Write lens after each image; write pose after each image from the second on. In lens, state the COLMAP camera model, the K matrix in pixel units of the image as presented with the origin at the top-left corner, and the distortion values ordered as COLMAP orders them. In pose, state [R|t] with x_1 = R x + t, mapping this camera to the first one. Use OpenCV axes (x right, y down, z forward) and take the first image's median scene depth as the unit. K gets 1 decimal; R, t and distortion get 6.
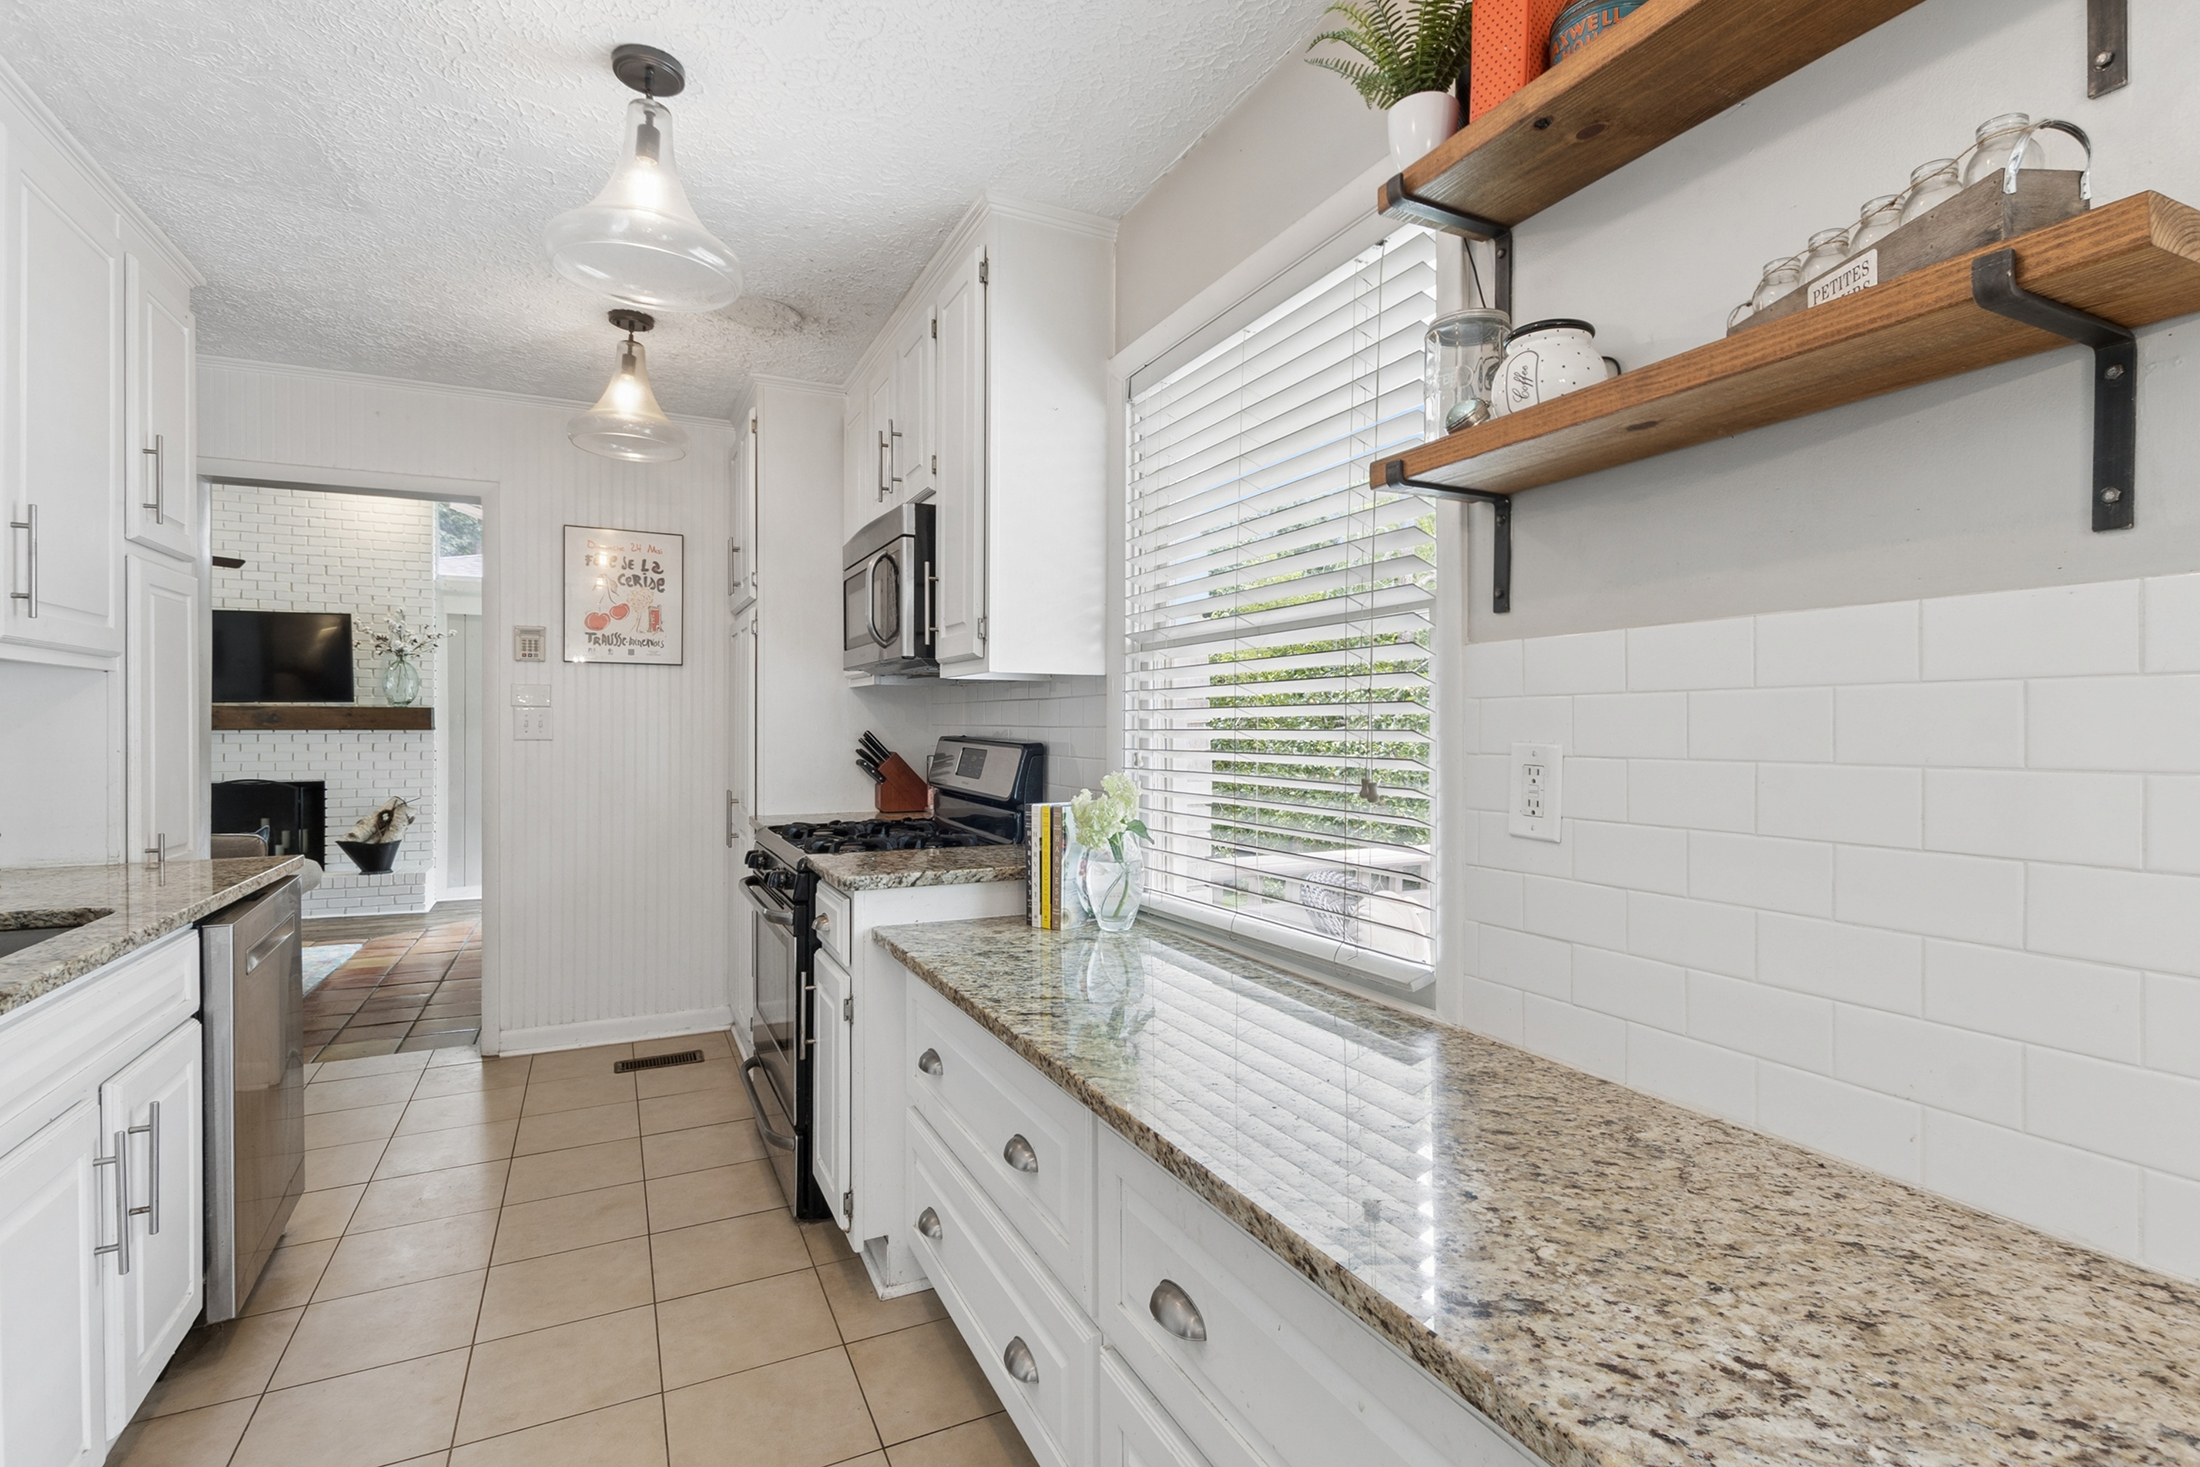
lens RADIAL K [[1057.8, 0, 1116.4], [0, 1057.8, 727.3], [0, 0, 1]] dist [0.001494, -0.000716]
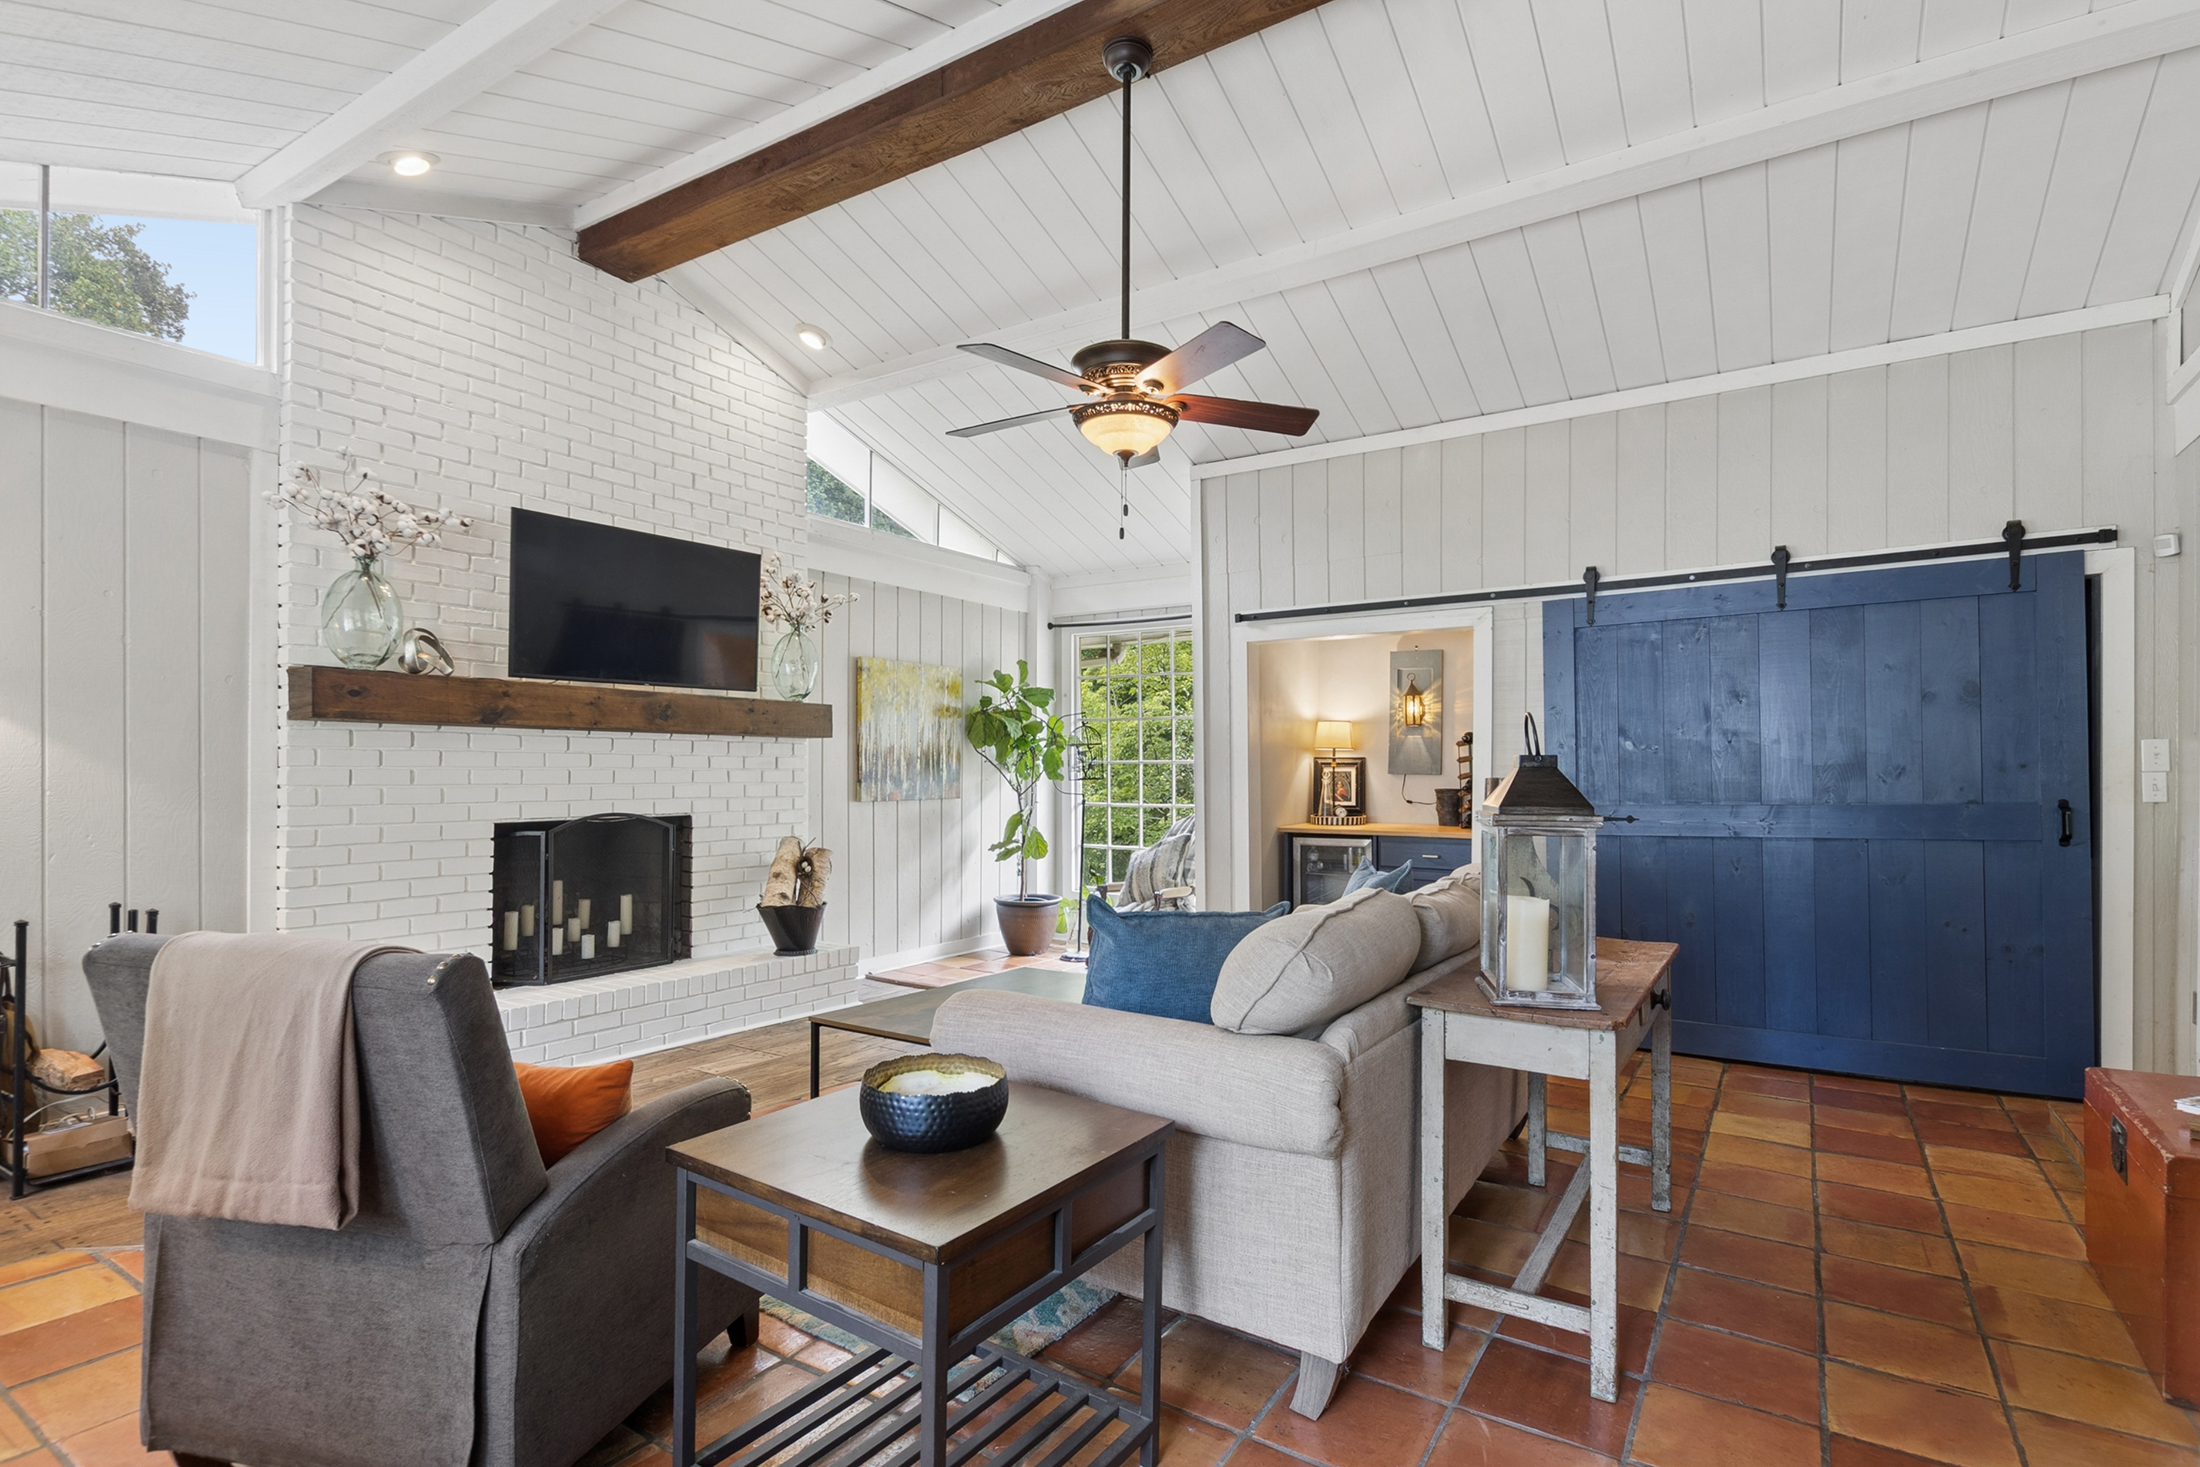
lens RADIAL K [[1057.8, 0, 1129.5], [0, 1057.8, 773.6], [0, 0, 1]] dist [0.001494, -0.000716]
pose [[0.854076, -0.001334, 0.520147, -0.852990], [-0.000184, 0.999996, 0.002867, 0.023948], [-0.520149, -0.002545, 0.854072, 0.324339]]
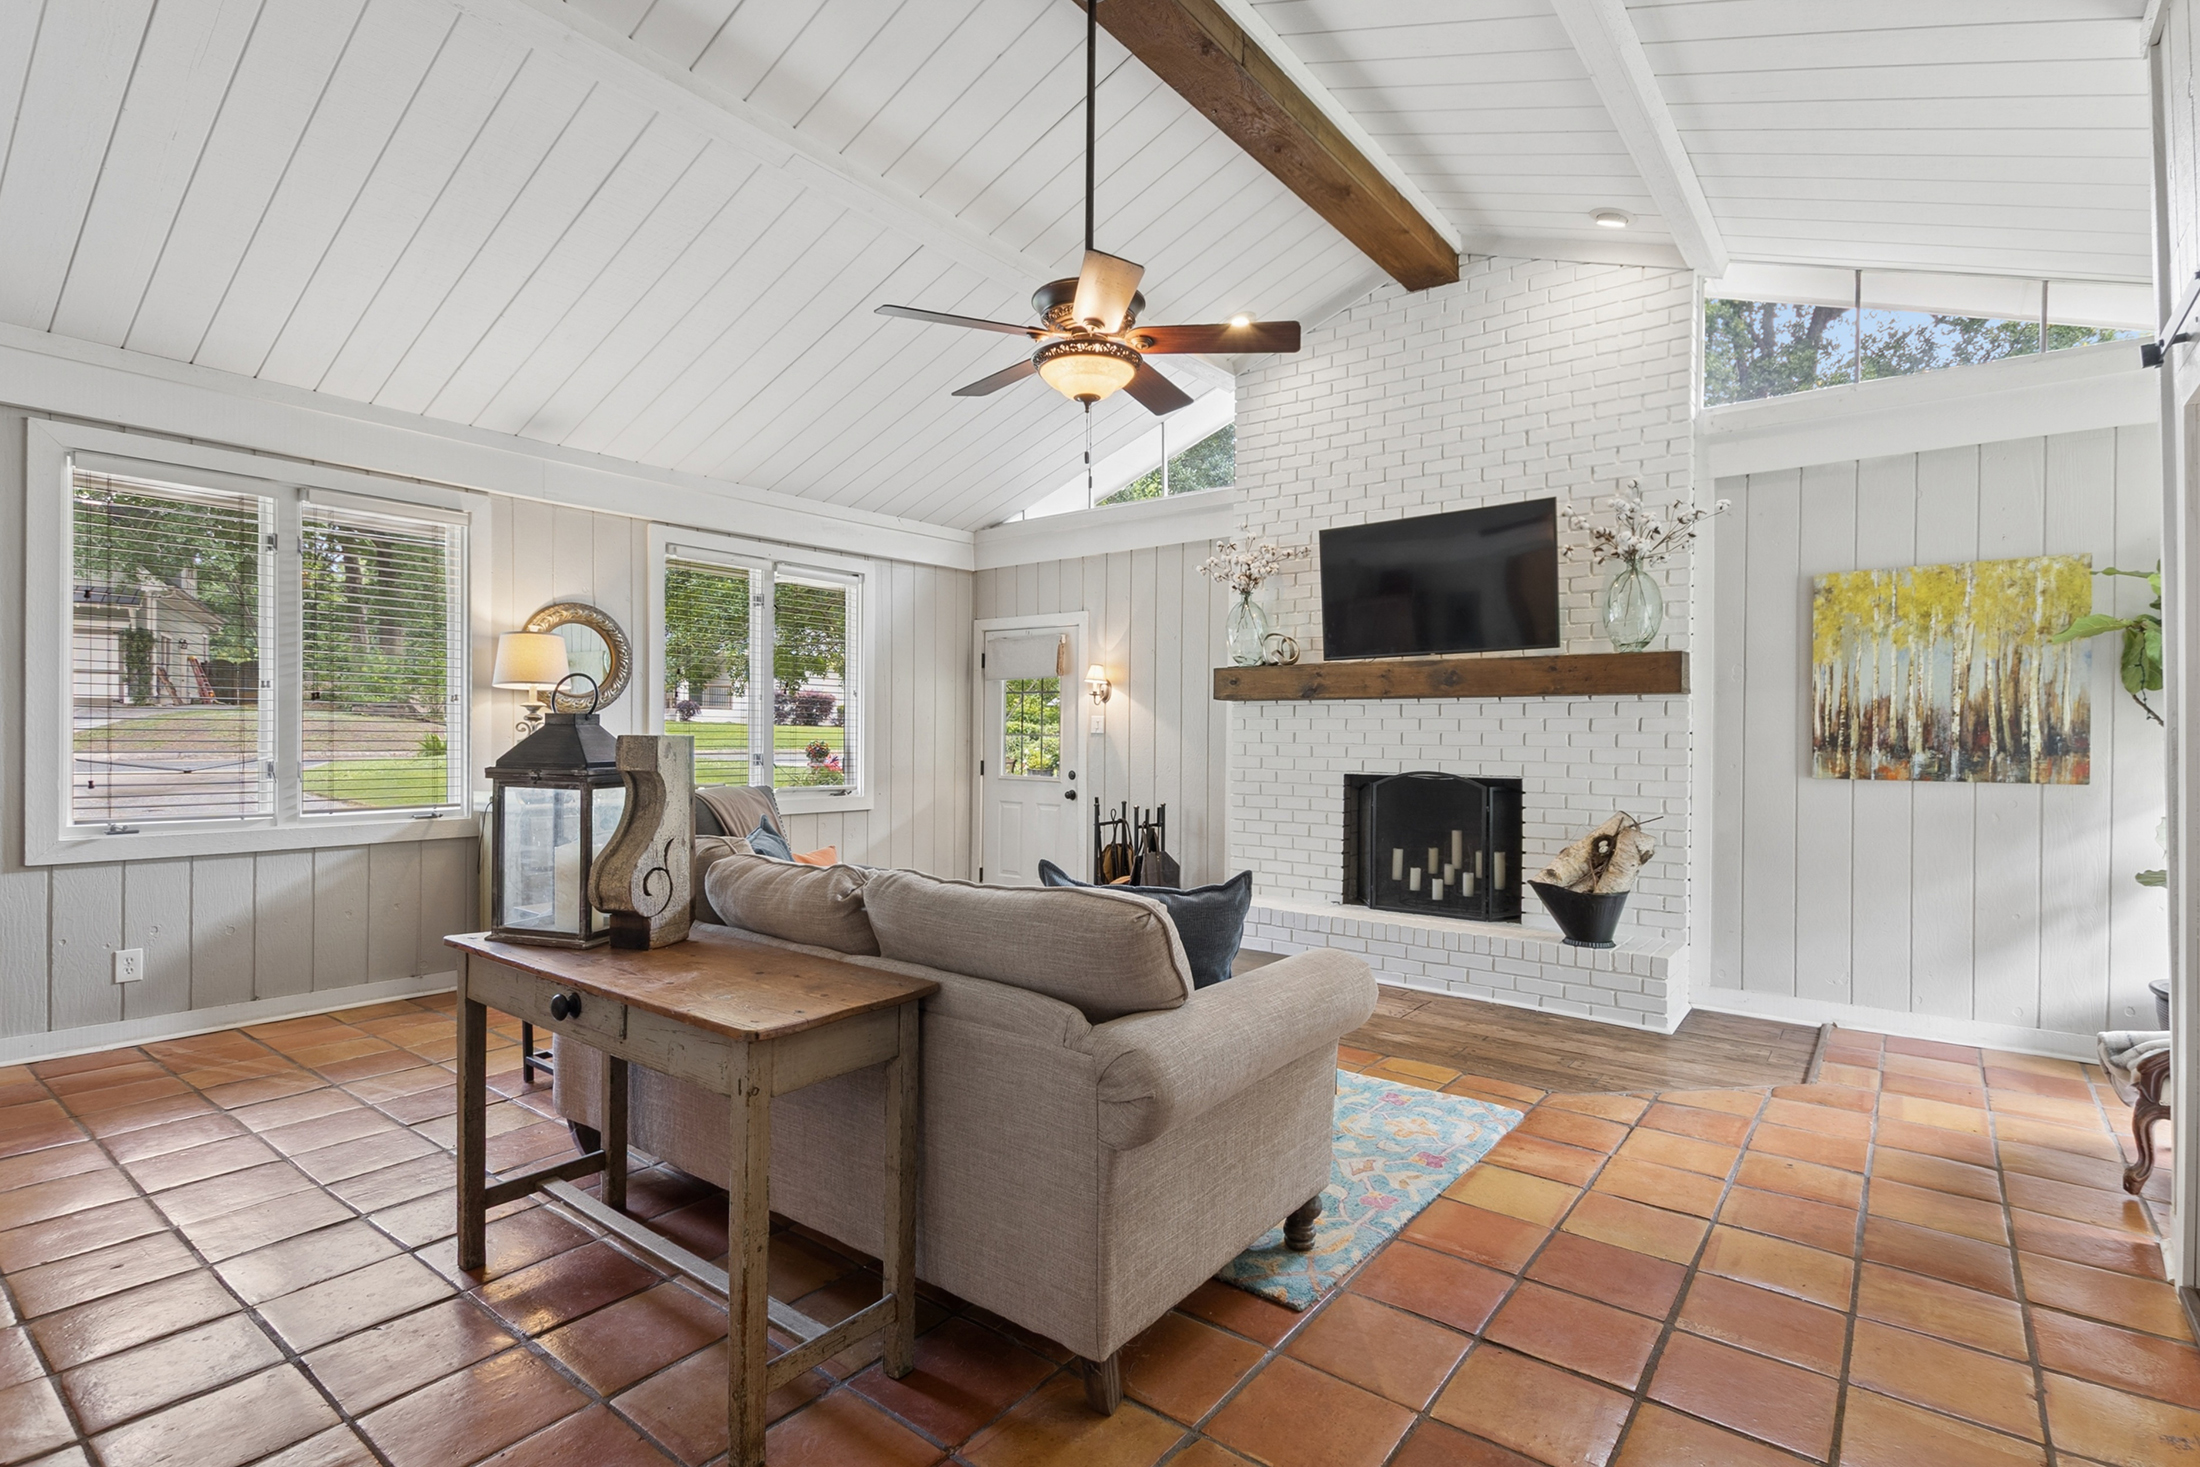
lens RADIAL K [[1057.8, 0, 1120.5], [0, 1057.8, 741.6], [0, 0, 1]] dist [0.001494, -0.000716]
pose [[0.437855, 0.011116, -0.898977, -0.292395], [-0.002180, 0.999934, 0.011303, 0.022248], [0.899043, -0.002989, 0.437850, 0.514495]]
